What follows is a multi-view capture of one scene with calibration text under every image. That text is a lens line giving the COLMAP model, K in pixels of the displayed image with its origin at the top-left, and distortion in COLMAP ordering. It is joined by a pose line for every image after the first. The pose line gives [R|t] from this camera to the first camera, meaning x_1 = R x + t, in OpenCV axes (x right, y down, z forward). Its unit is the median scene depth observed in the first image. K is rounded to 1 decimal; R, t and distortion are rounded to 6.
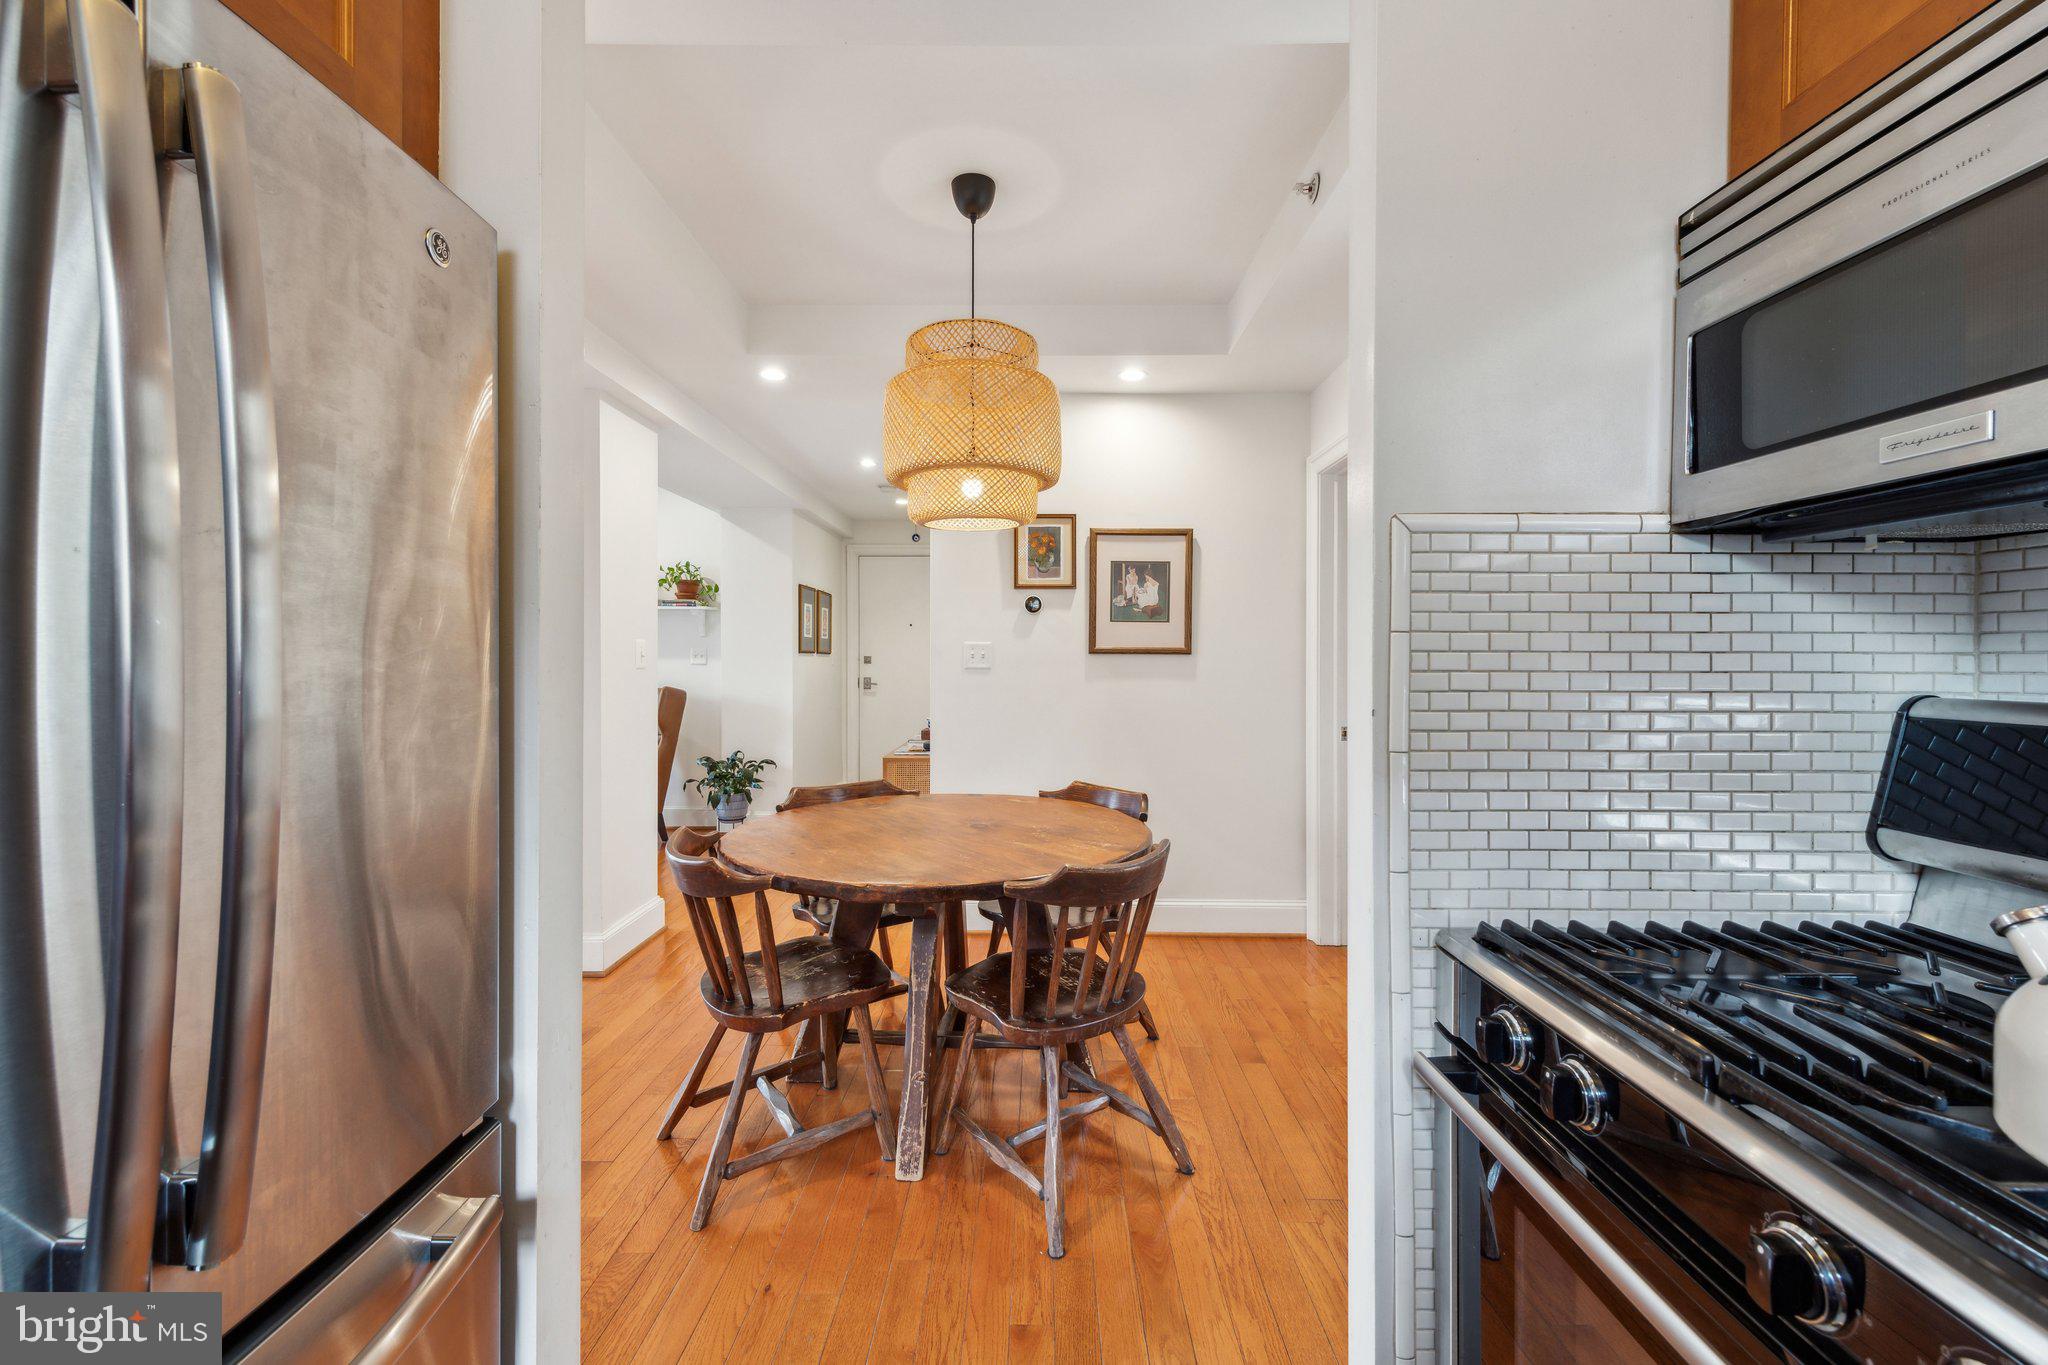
lens RADIAL K [[814.2, 0, 1030.1], [0, 814.2, 669.4], [0, 0, 1]] dist [0.017130, -0.005411]
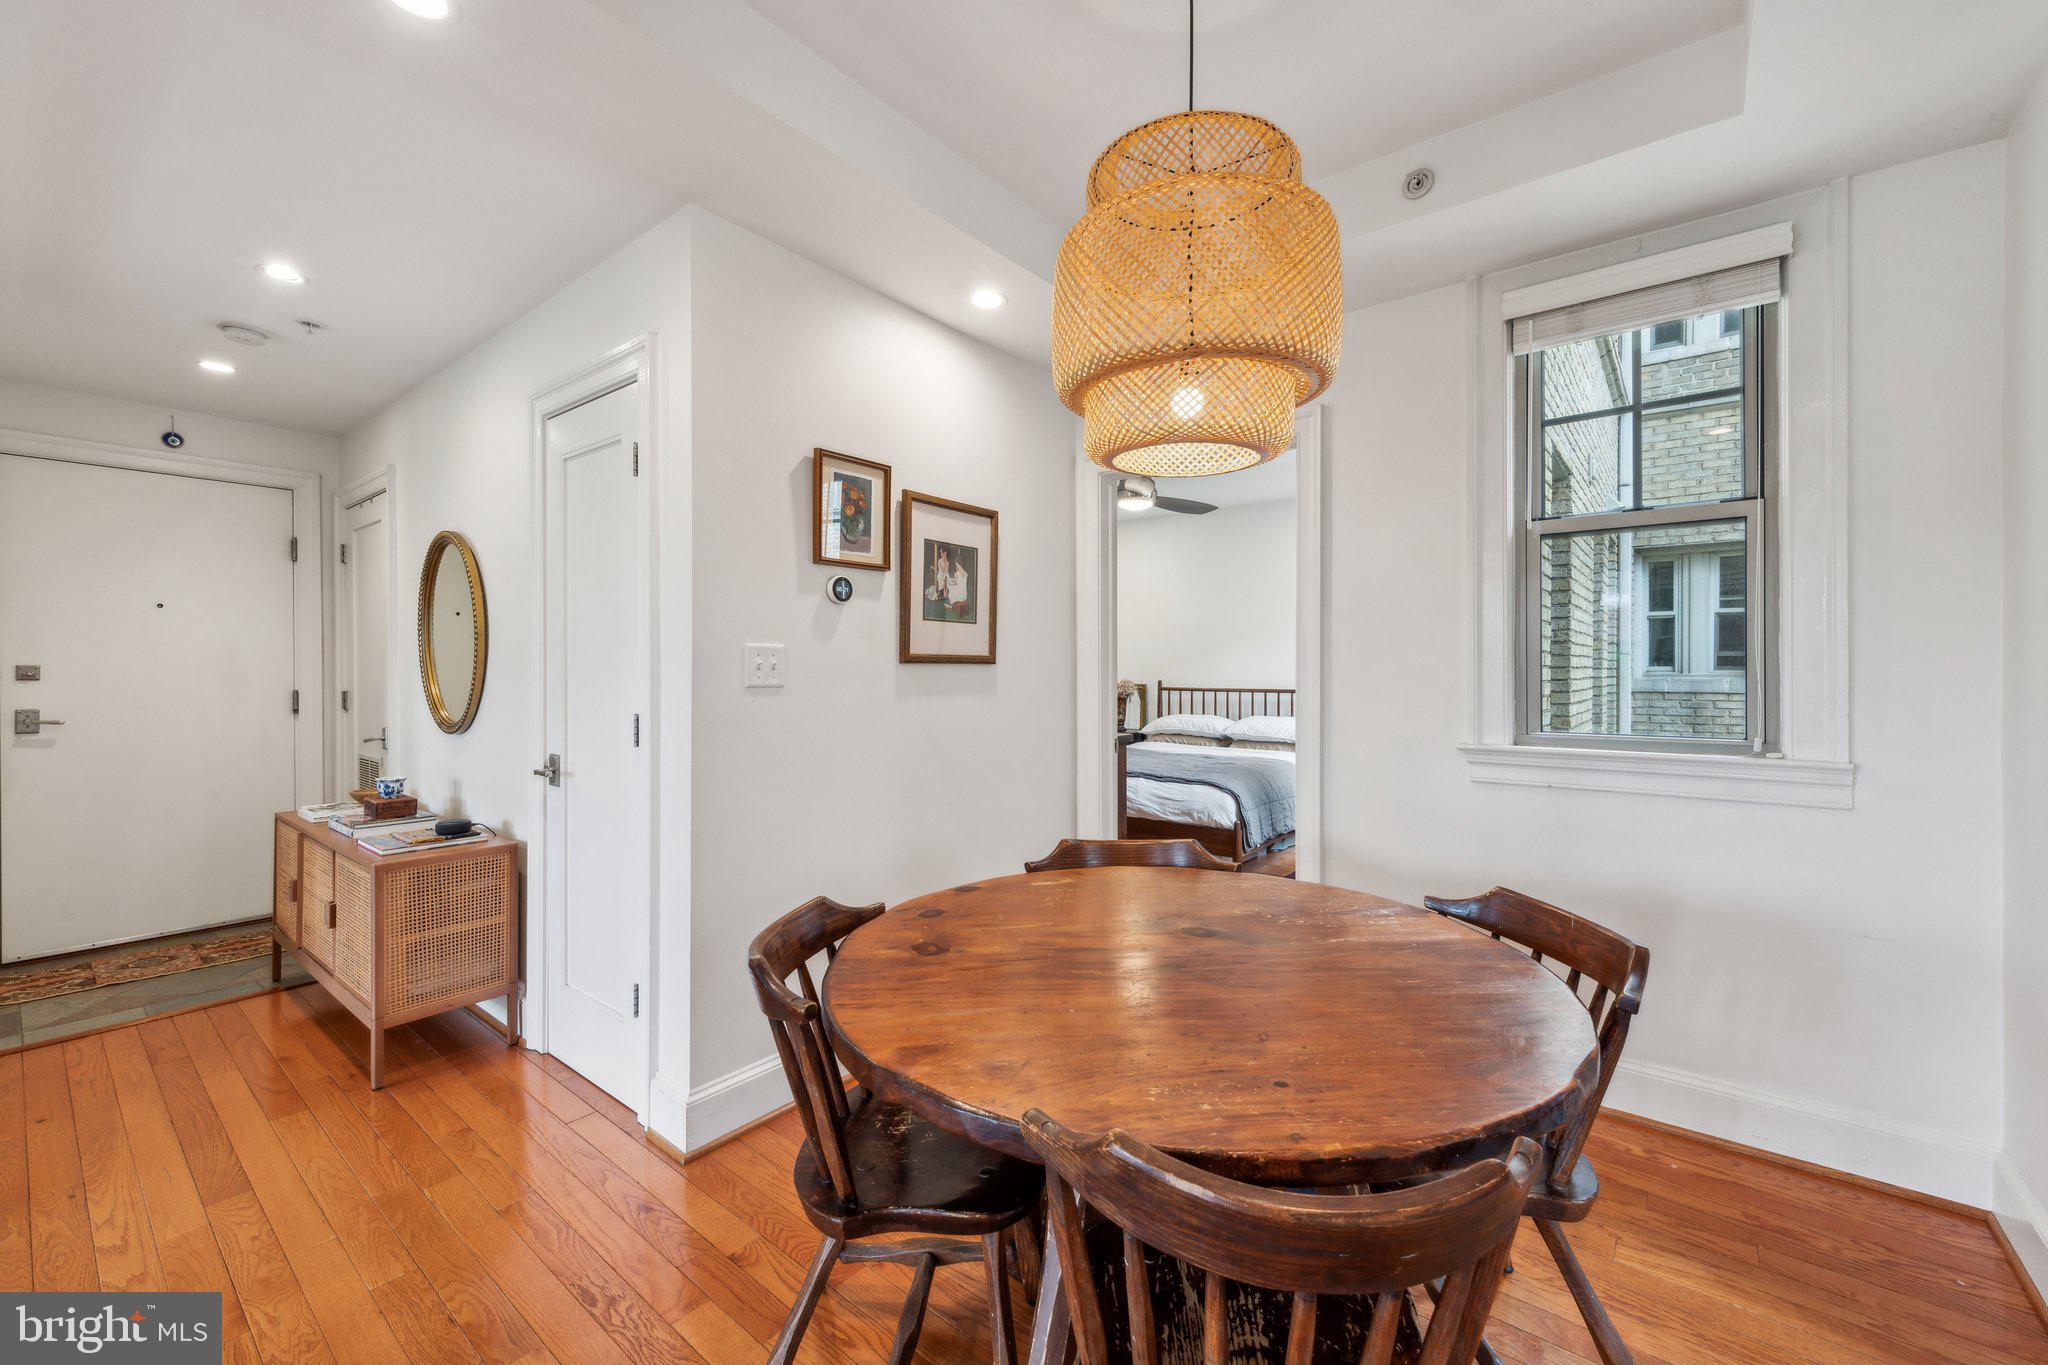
lens RADIAL K [[814.2, 0, 1030.1], [0, 814.2, 669.4], [0, 0, 1]] dist [0.017130, -0.005411]
pose [[0.618302, -0.005862, 0.785919, -0.426659], [0.012893, 0.999913, -0.002686, -0.010101], [-0.785835, 0.011794, 0.618324, 0.463730]]
